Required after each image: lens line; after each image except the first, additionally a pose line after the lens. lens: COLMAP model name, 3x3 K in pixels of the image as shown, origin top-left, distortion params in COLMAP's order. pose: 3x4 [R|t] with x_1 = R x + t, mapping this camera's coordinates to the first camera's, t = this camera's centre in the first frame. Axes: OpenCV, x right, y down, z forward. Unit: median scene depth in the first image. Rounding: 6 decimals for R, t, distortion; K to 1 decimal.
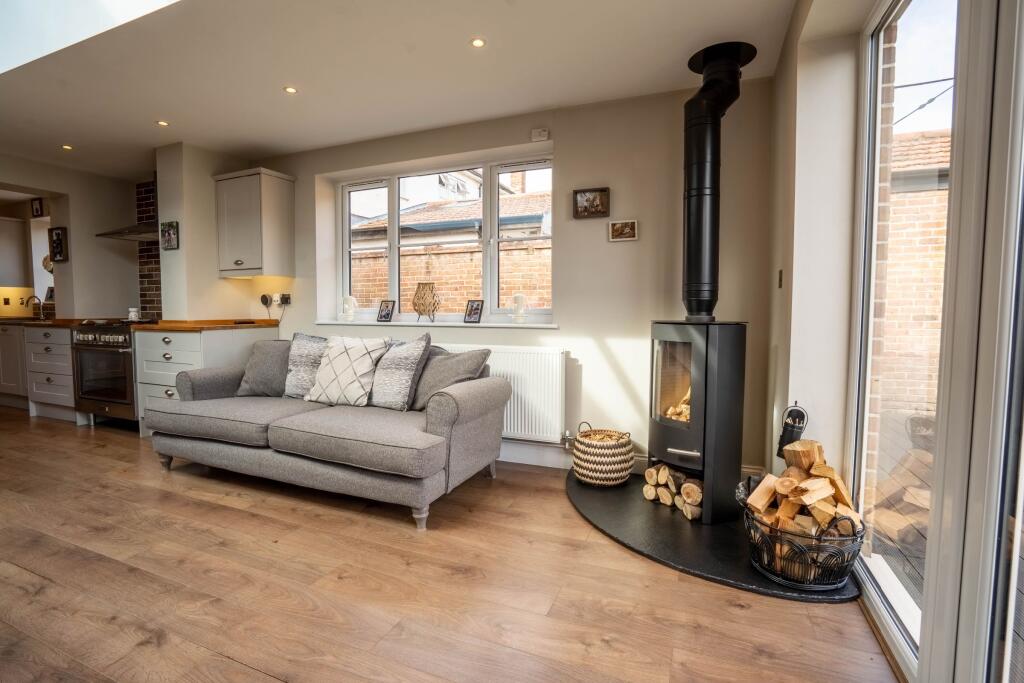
lens RADIAL K [[482.2, 0, 509.0], [0, 482.2, 338.5], [0, 0, 1]] dist [-0.058969, 0.023969]
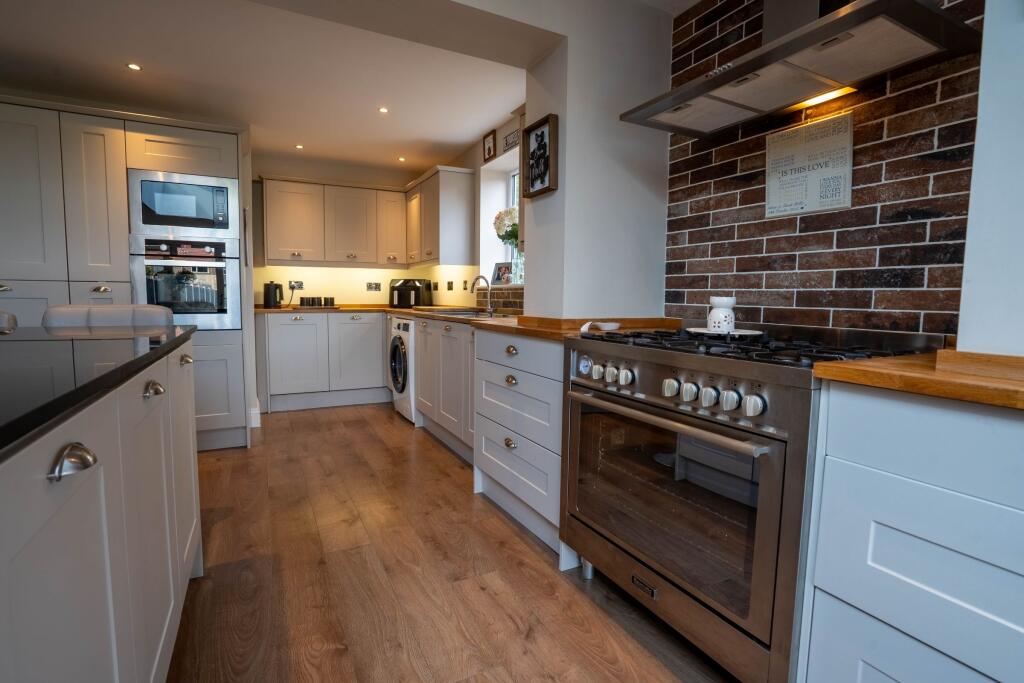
lens RADIAL K [[494.2, 0, 509.0], [0, 494.2, 338.8], [0, 0, 1]] dist [-0.060810, 0.025322]
pose [[0.766055, 0.062719, -0.639708, -0.683260], [-0.051012, 0.998021, 0.036762, -0.038912], [0.640748, 0.004471, 0.767739, 0.620510]]
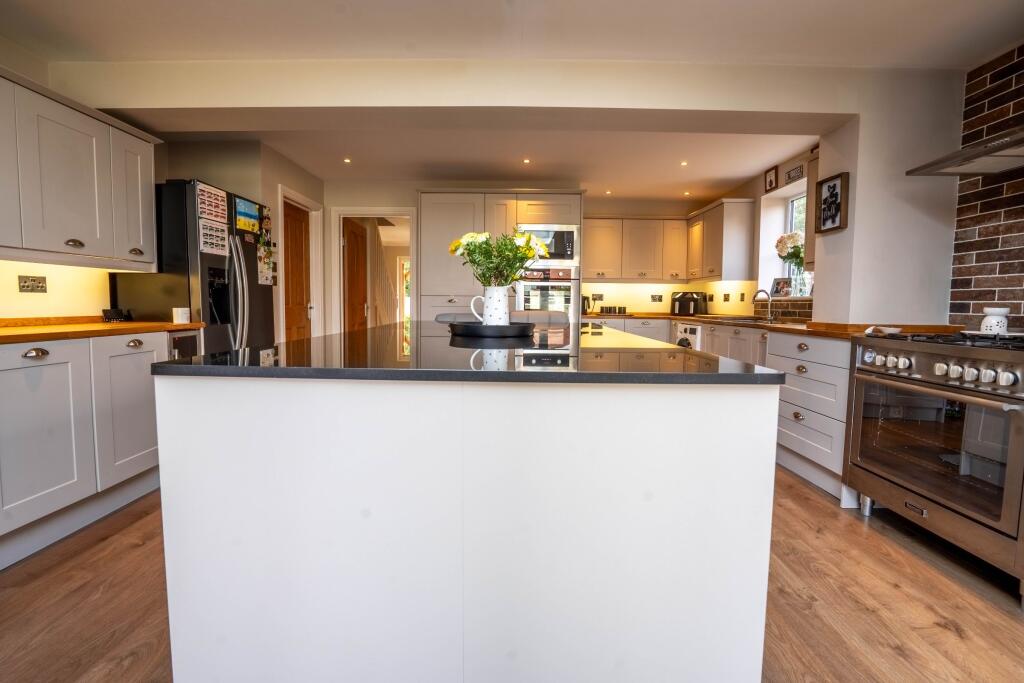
lens RADIAL K [[482.2, 0, 509.0], [0, 482.2, 338.5], [0, 0, 1]] dist [-0.058969, 0.023969]
pose [[0.378592, 0.069898, -0.922920, -0.550998], [-0.067880, 0.996556, 0.047630, -0.023291], [0.923071, 0.044615, 0.382033, 0.378036]]
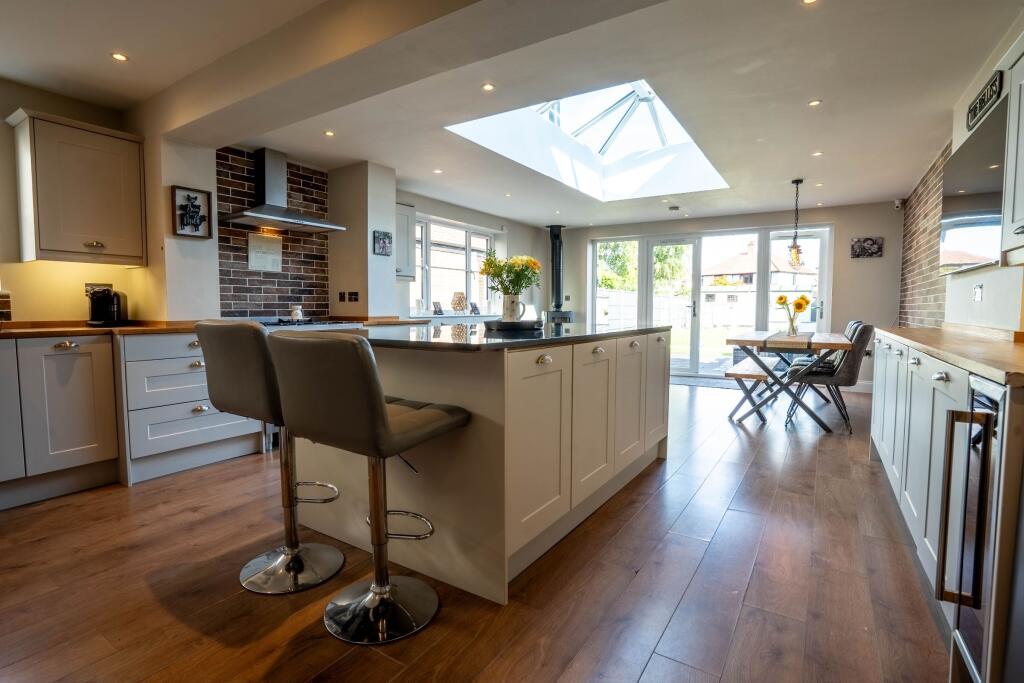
lens RADIAL K [[494.2, 0, 509.0], [0, 494.2, 338.8], [0, 0, 1]] dist [-0.060810, 0.025322]
pose [[0.174112, -0.062320, 0.982752, -1.647540], [0.059184, 0.996853, 0.052729, -0.026137], [-0.982946, 0.048983, 0.177252, 0.430847]]
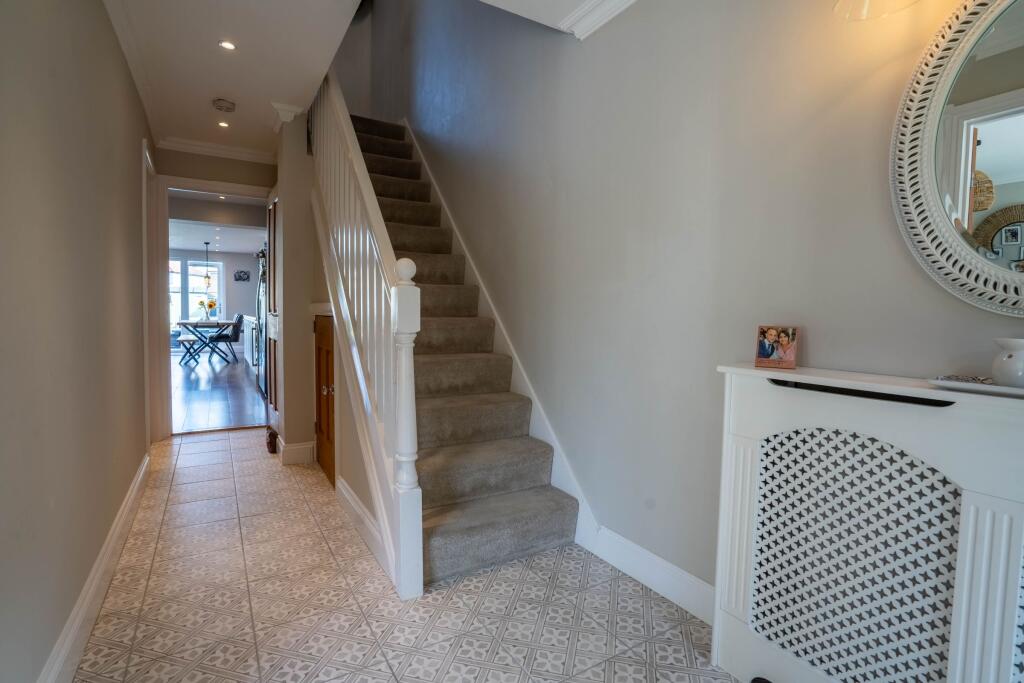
lens RADIAL K [[494.2, 0, 509.0], [0, 494.2, 338.8], [0, 0, 1]] dist [-0.060810, 0.025322]
pose [[-0.811044, -0.044236, 0.583311, -2.905417], [0.021452, 0.994217, 0.105225, -0.059904], [-0.584592, 0.097855, -0.805405, 1.000872]]
